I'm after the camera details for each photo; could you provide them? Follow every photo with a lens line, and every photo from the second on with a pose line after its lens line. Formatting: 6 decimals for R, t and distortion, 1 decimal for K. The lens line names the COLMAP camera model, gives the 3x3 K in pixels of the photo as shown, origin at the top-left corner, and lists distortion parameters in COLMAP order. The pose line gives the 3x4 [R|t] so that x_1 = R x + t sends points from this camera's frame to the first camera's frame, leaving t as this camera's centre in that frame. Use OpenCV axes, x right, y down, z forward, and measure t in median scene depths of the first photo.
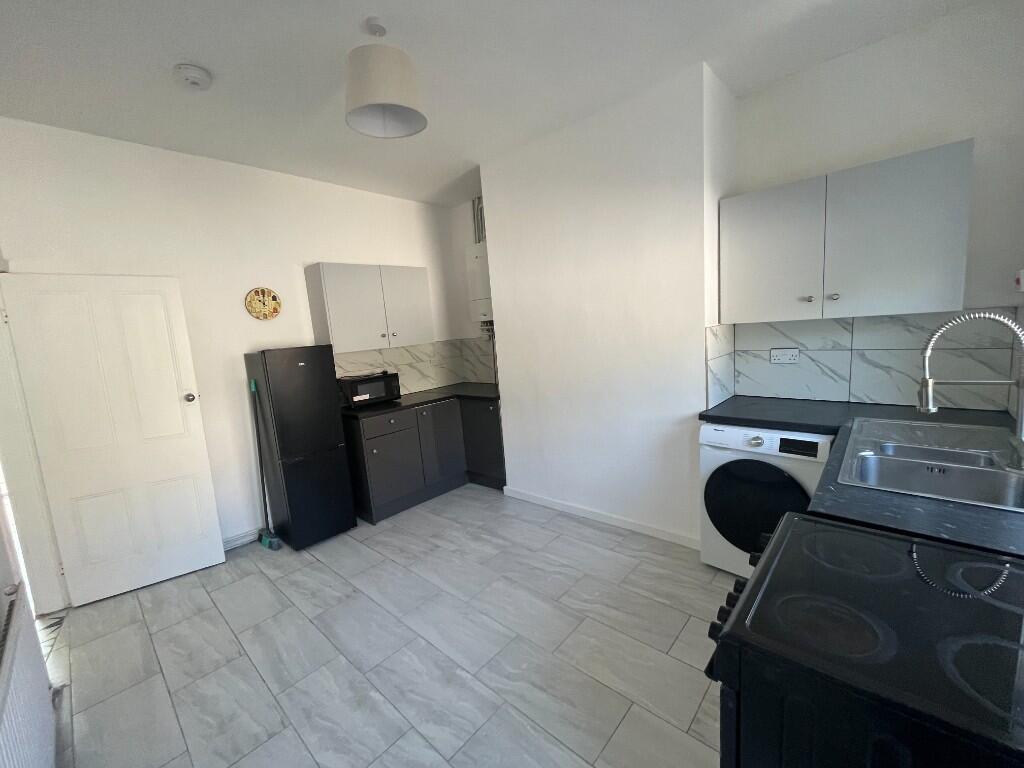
lens RADIAL K [[413.1, 0, 512.6], [0, 413.1, 385.9], [0, 0, 1]] dist [-0.003605, -0.000140]
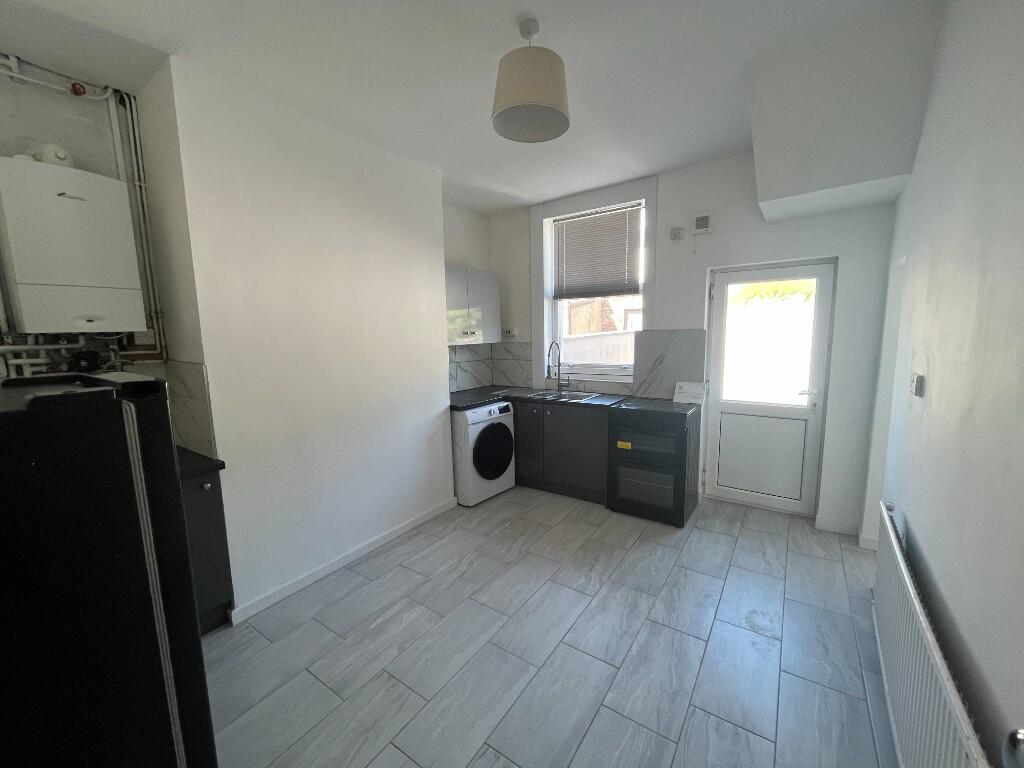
lens RADIAL K [[413.1, 0, 512.6], [0, 413.1, 385.9], [0, 0, 1]] dist [-0.003605, -0.000140]
pose [[-0.133410, -0.052331, 0.989678, -1.044941], [0.170477, 0.982508, 0.074932, -0.081590], [-0.976289, 0.178714, -0.122155, 1.015529]]
